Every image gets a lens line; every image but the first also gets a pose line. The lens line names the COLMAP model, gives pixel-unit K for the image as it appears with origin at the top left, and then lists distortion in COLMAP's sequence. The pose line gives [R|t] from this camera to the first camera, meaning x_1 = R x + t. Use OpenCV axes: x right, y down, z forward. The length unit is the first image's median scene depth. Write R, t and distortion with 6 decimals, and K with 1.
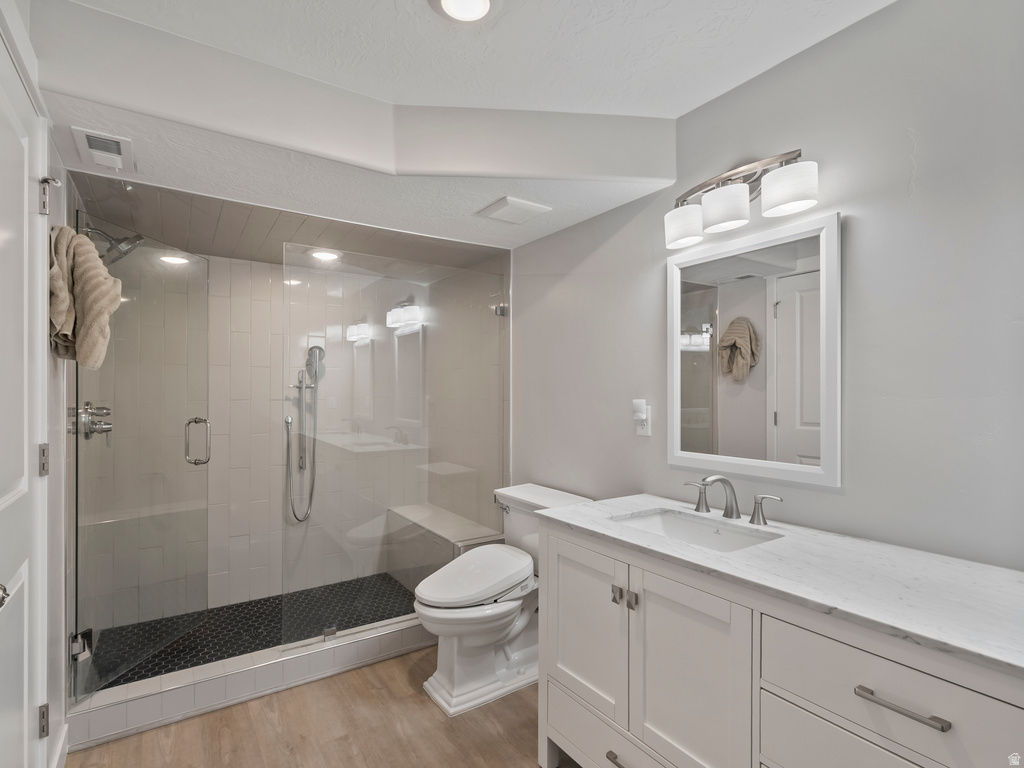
lens RADIAL K [[521.9, 0, 513.4], [0, 521.9, 385.7], [0, 0, 1]] dist [-0.002564, 0.001025]
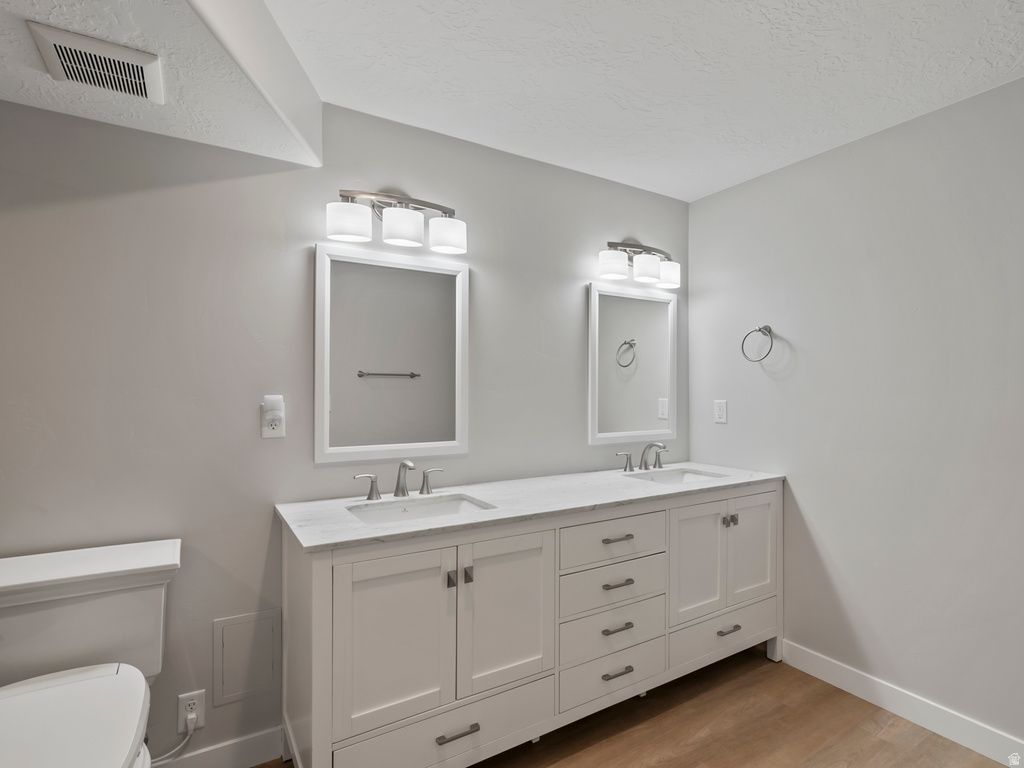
lens RADIAL K [[521.9, 0, 513.4], [0, 521.9, 385.7], [0, 0, 1]] dist [-0.002564, 0.001025]
pose [[0.045124, 0.003037, 0.998977, -0.726310], [-0.019709, 0.999803, -0.002149, 0.005363], [-0.998787, -0.019592, 0.045175, 0.700914]]
